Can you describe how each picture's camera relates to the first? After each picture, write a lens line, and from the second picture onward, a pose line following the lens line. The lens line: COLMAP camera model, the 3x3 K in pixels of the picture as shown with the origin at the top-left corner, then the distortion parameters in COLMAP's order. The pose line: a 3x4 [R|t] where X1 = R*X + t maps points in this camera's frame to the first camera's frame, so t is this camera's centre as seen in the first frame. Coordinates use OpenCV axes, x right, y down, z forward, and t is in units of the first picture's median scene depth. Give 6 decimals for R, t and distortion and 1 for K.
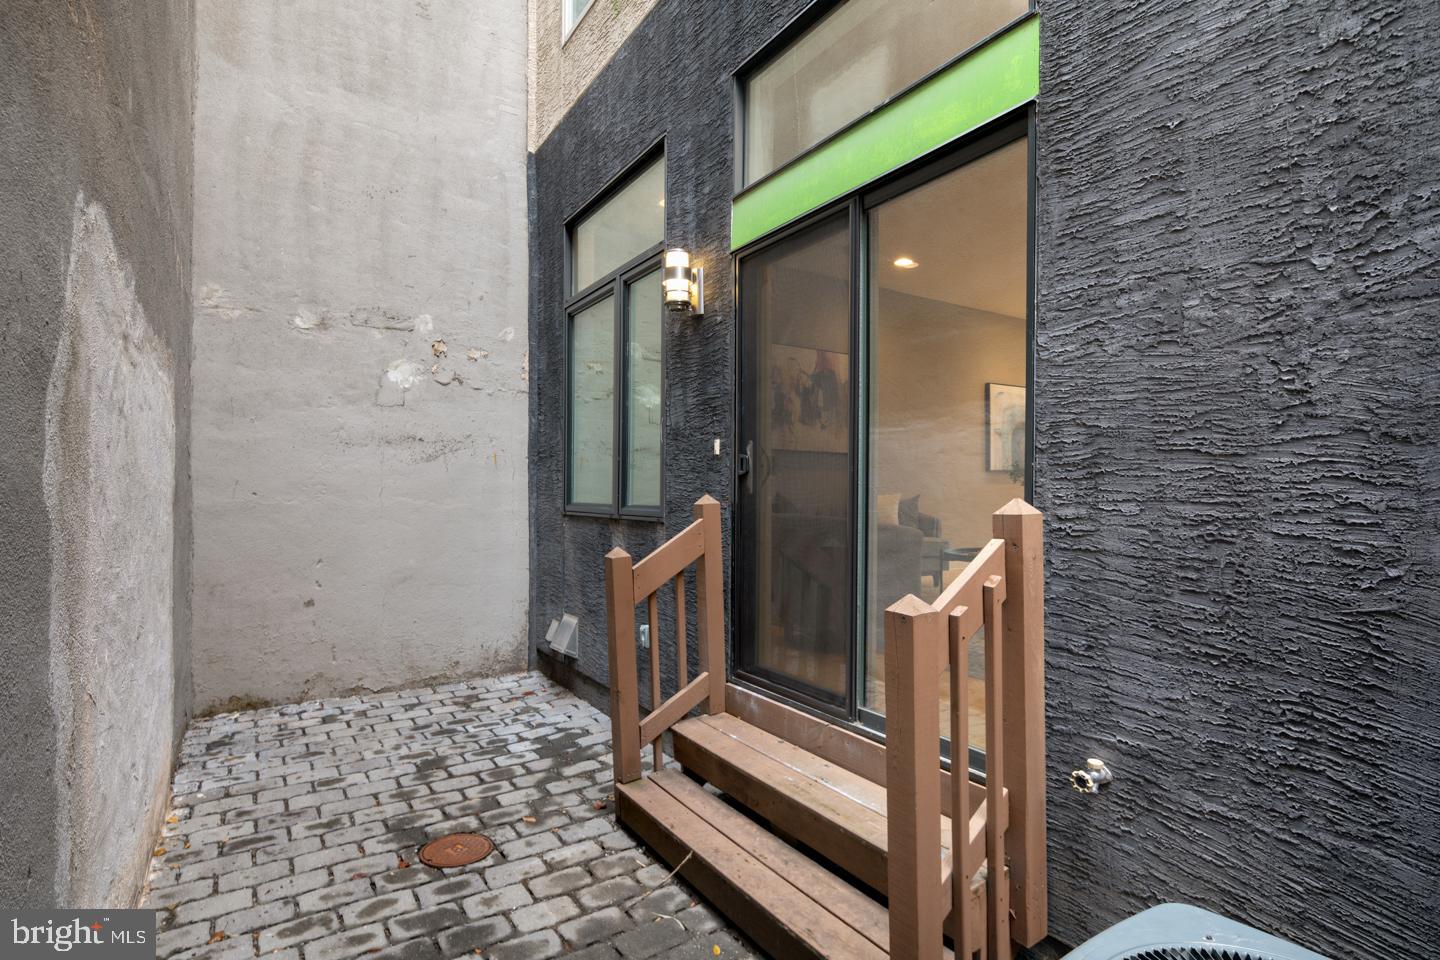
lens RADIAL K [[703.7, 0, 712.0], [0, 703.7, 497.7], [0, 0, 1]] dist [0.005787, -0.004279]
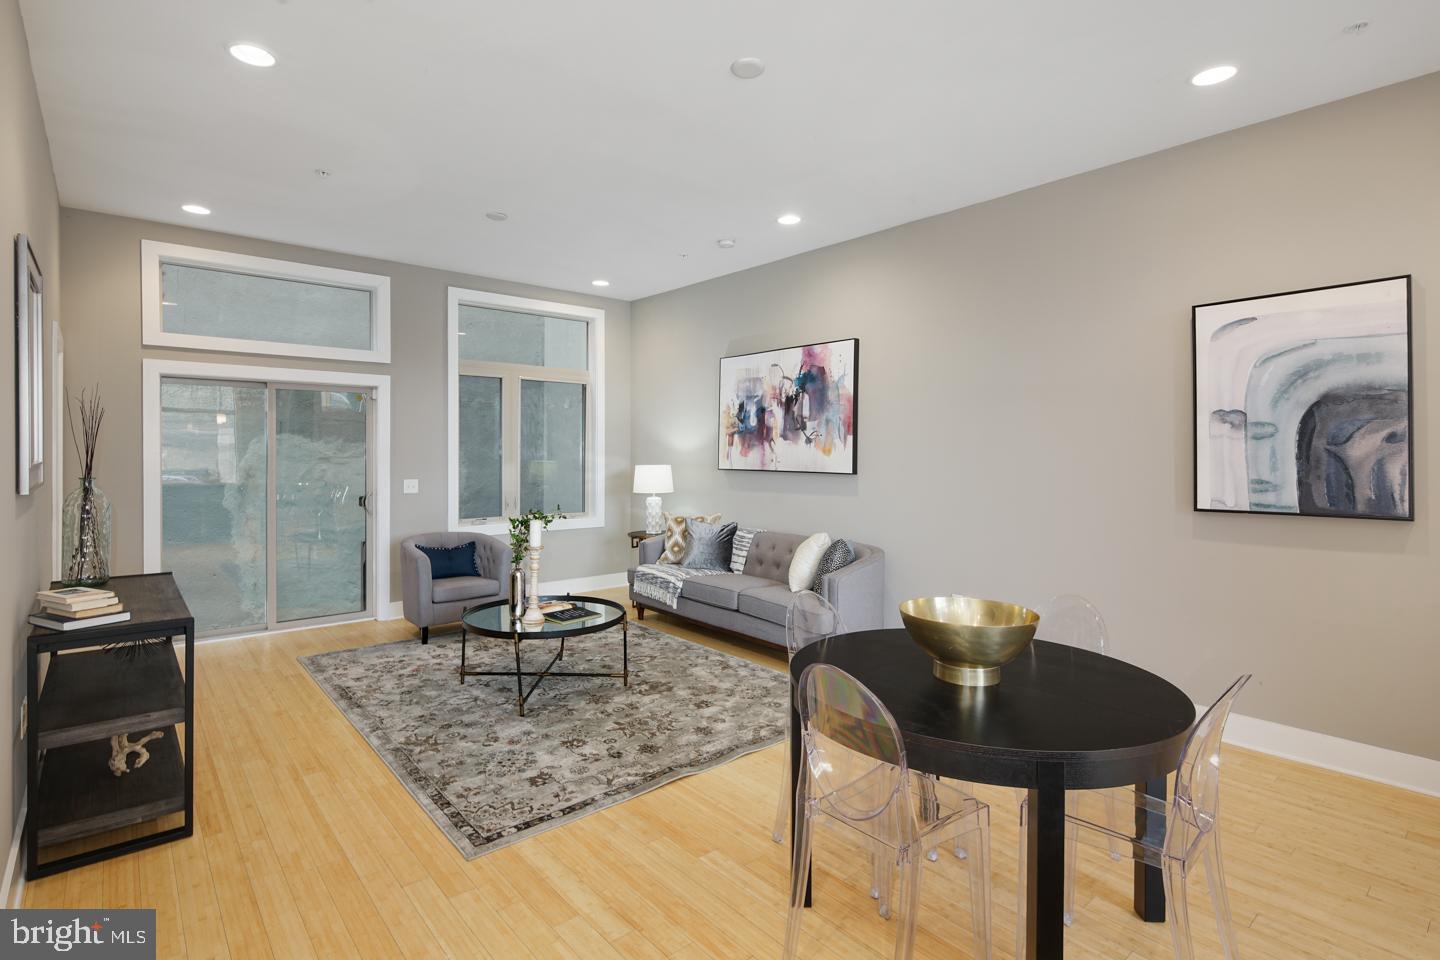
lens RADIAL K [[703.7, 0, 700.8], [0, 703.7, 458.2], [0, 0, 1]] dist [0.005787, -0.004279]
pose [[0.129298, 0.004608, -0.991595, 1.906178], [-0.010503, 0.999939, 0.003277, -0.164903], [0.991550, 0.009991, 0.129338, 1.564634]]
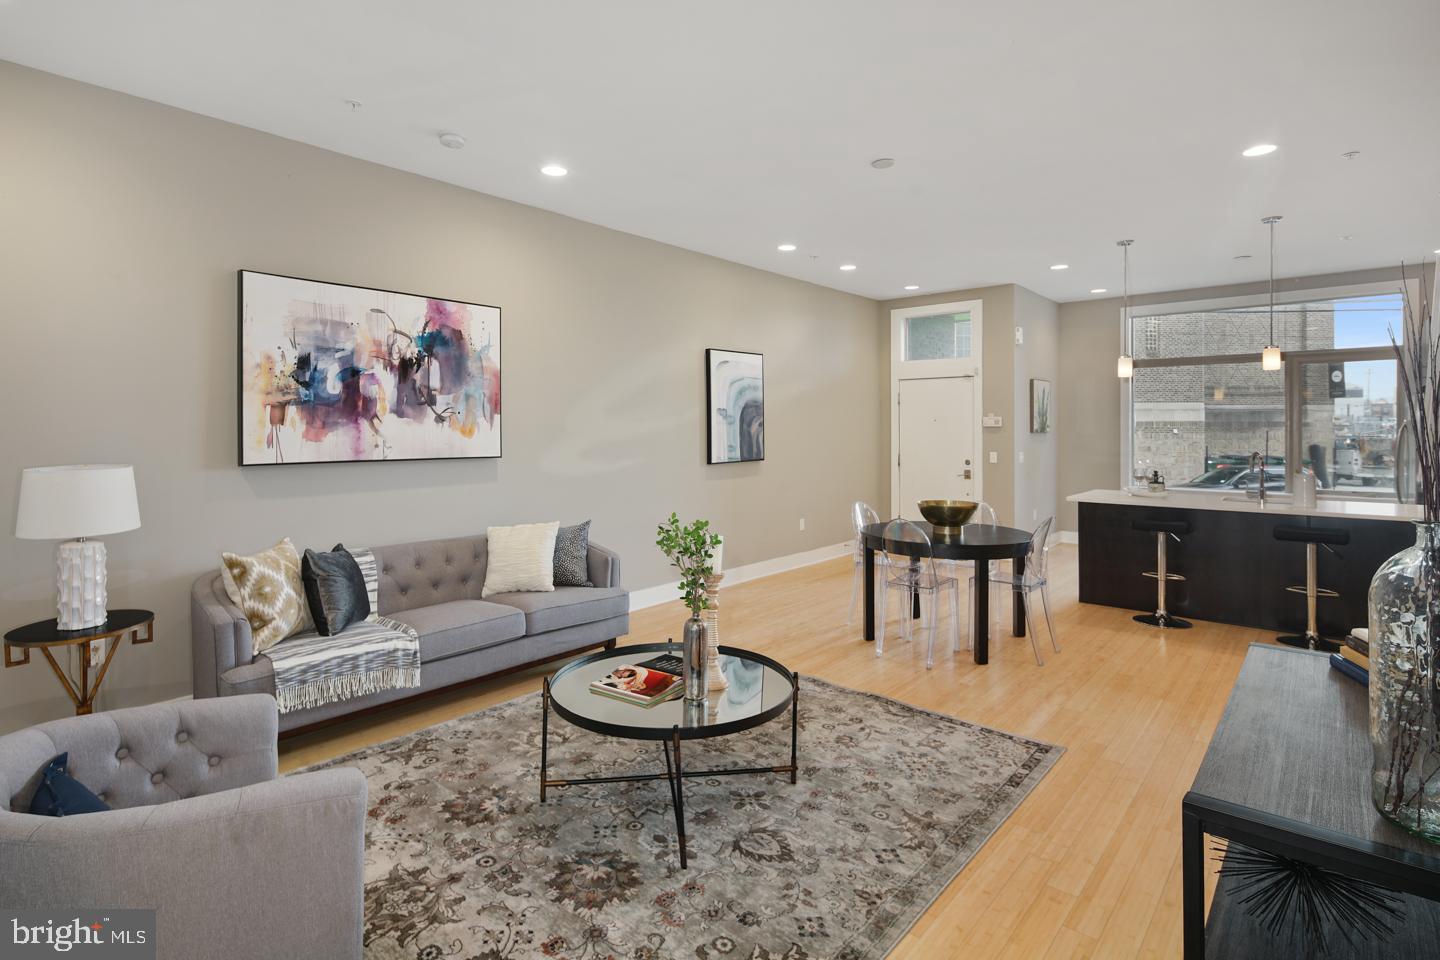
lens RADIAL K [[703.7, 0, 703.8], [0, 703.7, 428.3], [0, 0, 1]] dist [0.005787, -0.004279]
pose [[0.963438, -0.006008, 0.267863, 0.440078], [0.008598, 0.999927, -0.008499, -0.170241], [-0.267792, 0.010492, 0.963420, 0.642554]]
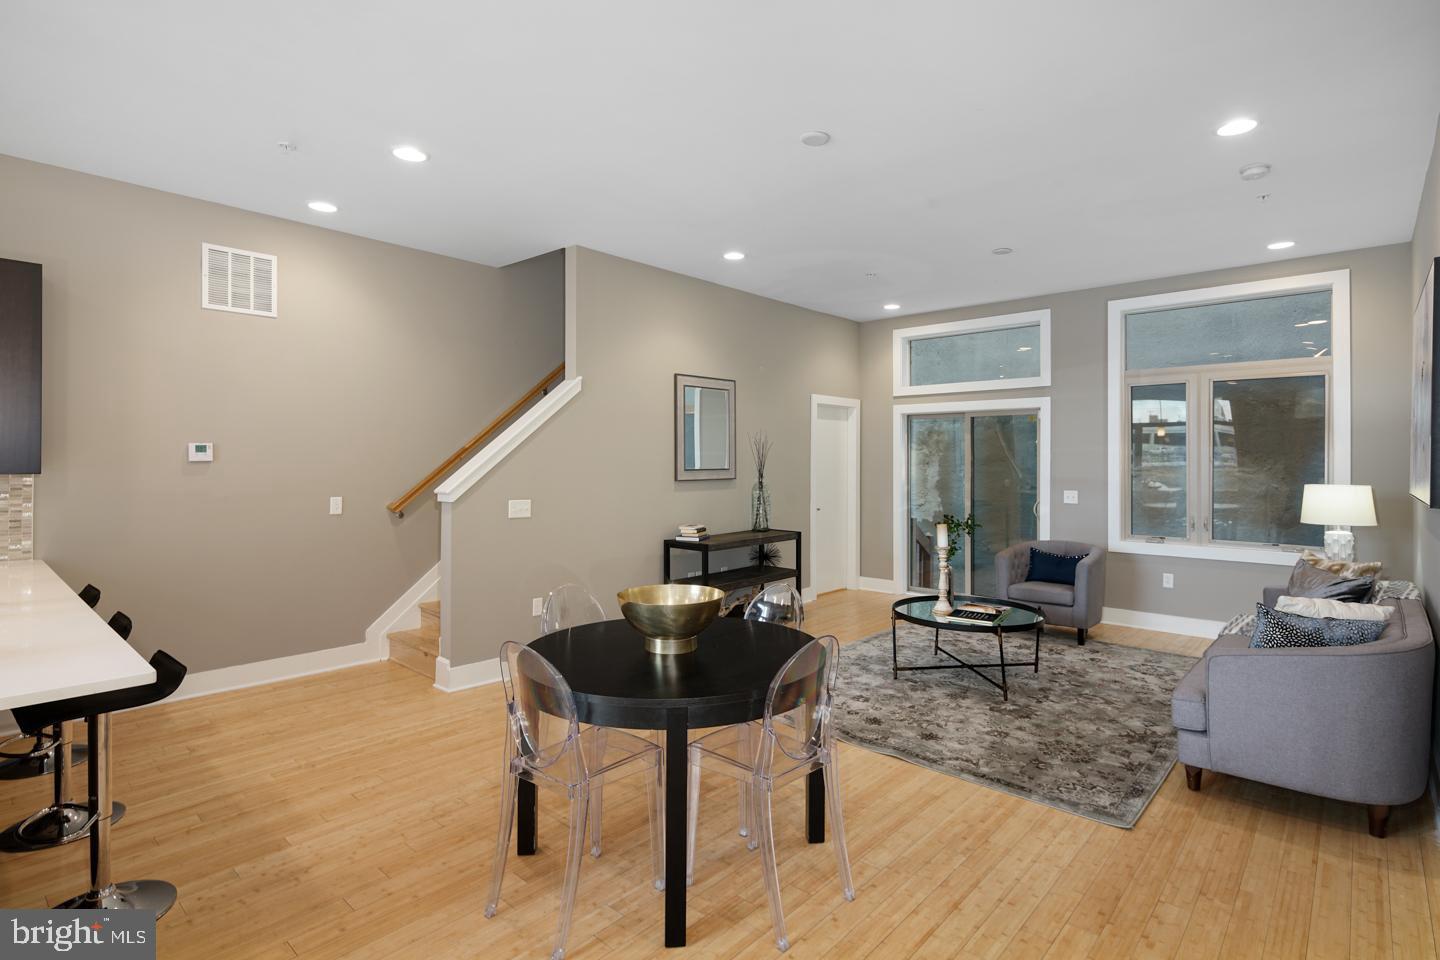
lens RADIAL K [[703.7, 0, 739.9], [0, 703.7, 467.9], [0, 0, 1]] dist [0.005787, -0.004279]
pose [[-0.960568, -0.005443, -0.277991, 1.443579], [-0.010117, 0.999830, 0.015383, -0.180263], [0.277860, 0.017589, -0.960460, 2.663346]]
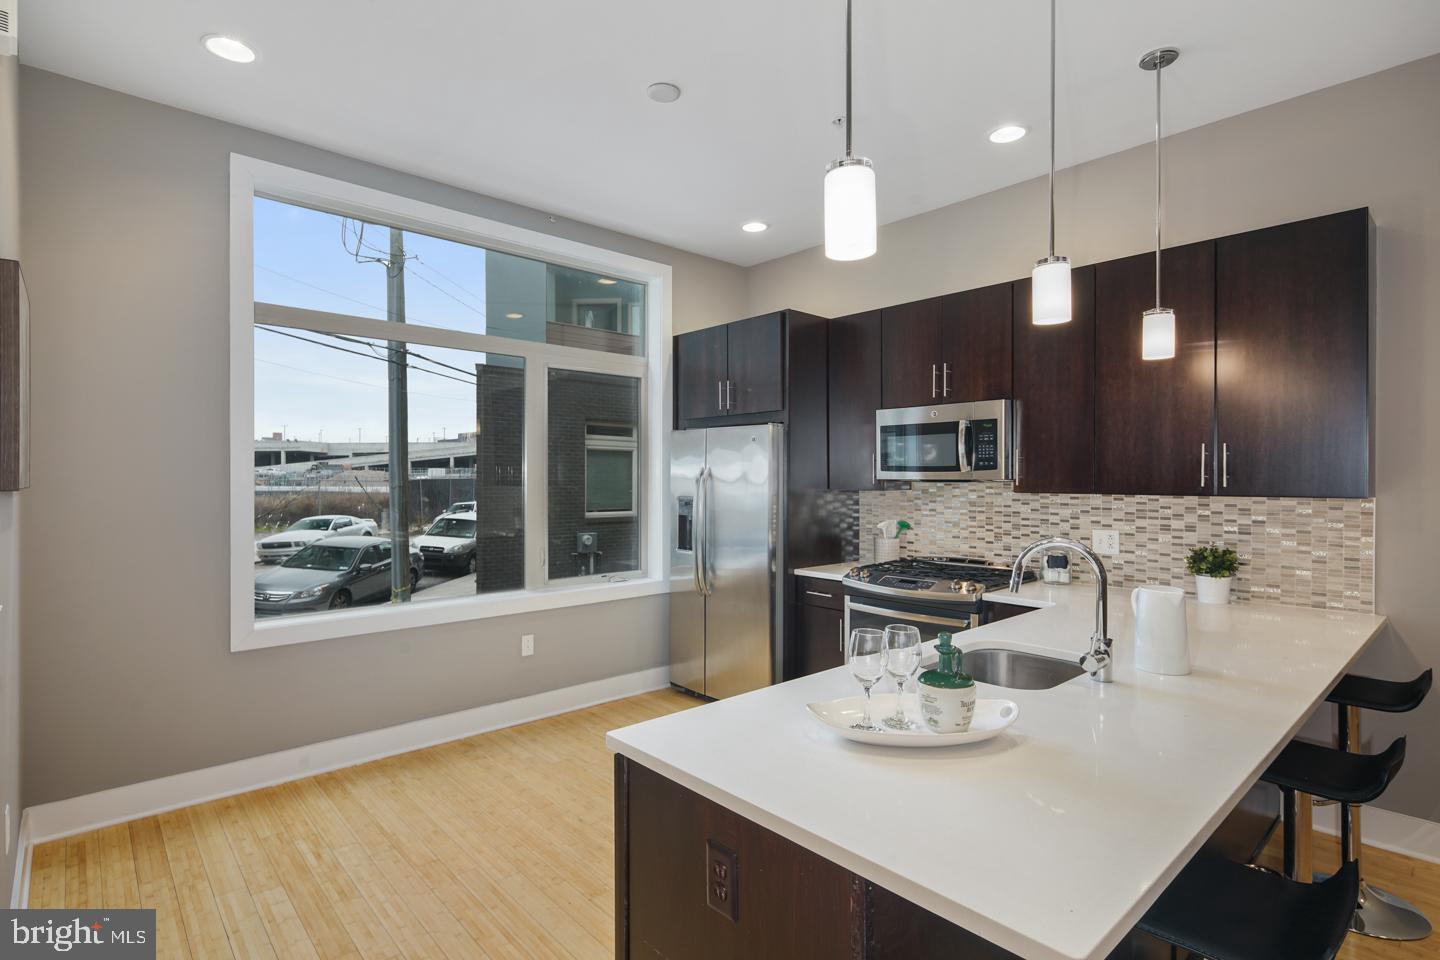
lens RADIAL K [[703.7, 0, 703.2], [0, 703.7, 481.7], [0, 0, 1]] dist [0.005787, -0.004279]
pose [[-0.164011, -0.008575, 0.986421, 1.524015], [0.007864, 0.999919, 0.010000, -0.175887], [-0.986427, 0.009398, -0.163930, 2.196377]]
